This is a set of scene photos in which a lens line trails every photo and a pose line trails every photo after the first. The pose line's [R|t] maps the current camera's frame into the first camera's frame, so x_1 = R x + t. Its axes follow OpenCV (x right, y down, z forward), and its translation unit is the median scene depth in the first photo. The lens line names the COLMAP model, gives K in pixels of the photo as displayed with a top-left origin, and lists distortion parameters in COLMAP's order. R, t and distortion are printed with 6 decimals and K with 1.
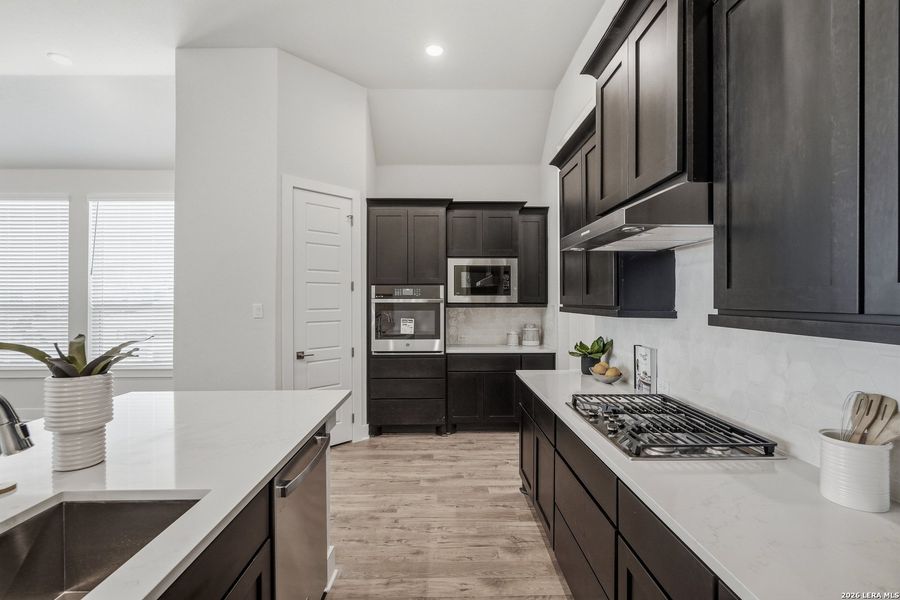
lens RADIAL K [[415.0, 0, 448.6], [0, 415.0, 303.3], [0, 0, 1]] dist [-0.005769, 0.000017]
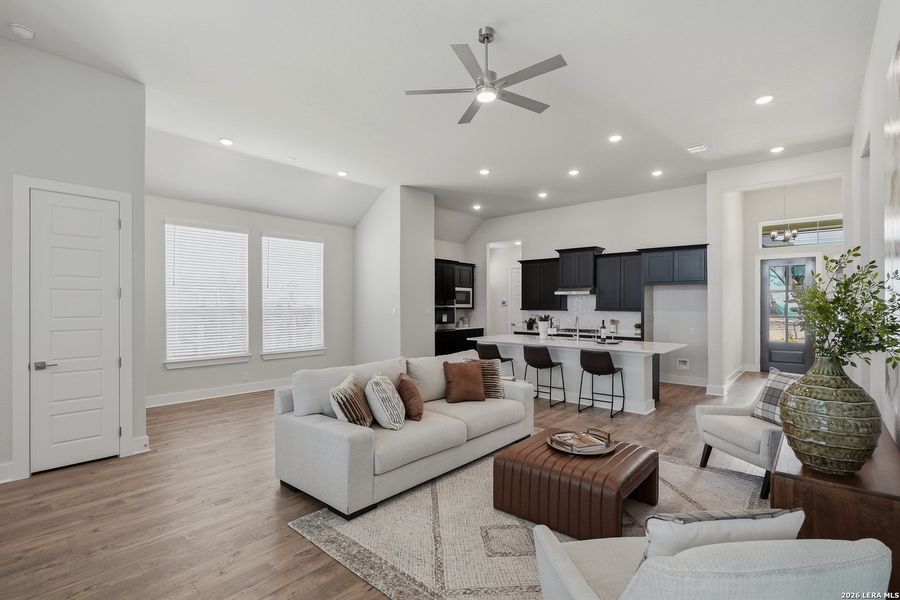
lens RADIAL K [[419.8, 0, 446.2], [0, 419.8, 306.5], [0, 0, 1]] dist [-0.001385, 0.000229]
pose [[0.680126, -0.001138, 0.733094, -1.815491], [0.002833, 0.999995, -0.001075, -0.003268], [-0.733089, 0.002808, 0.680127, -0.540231]]
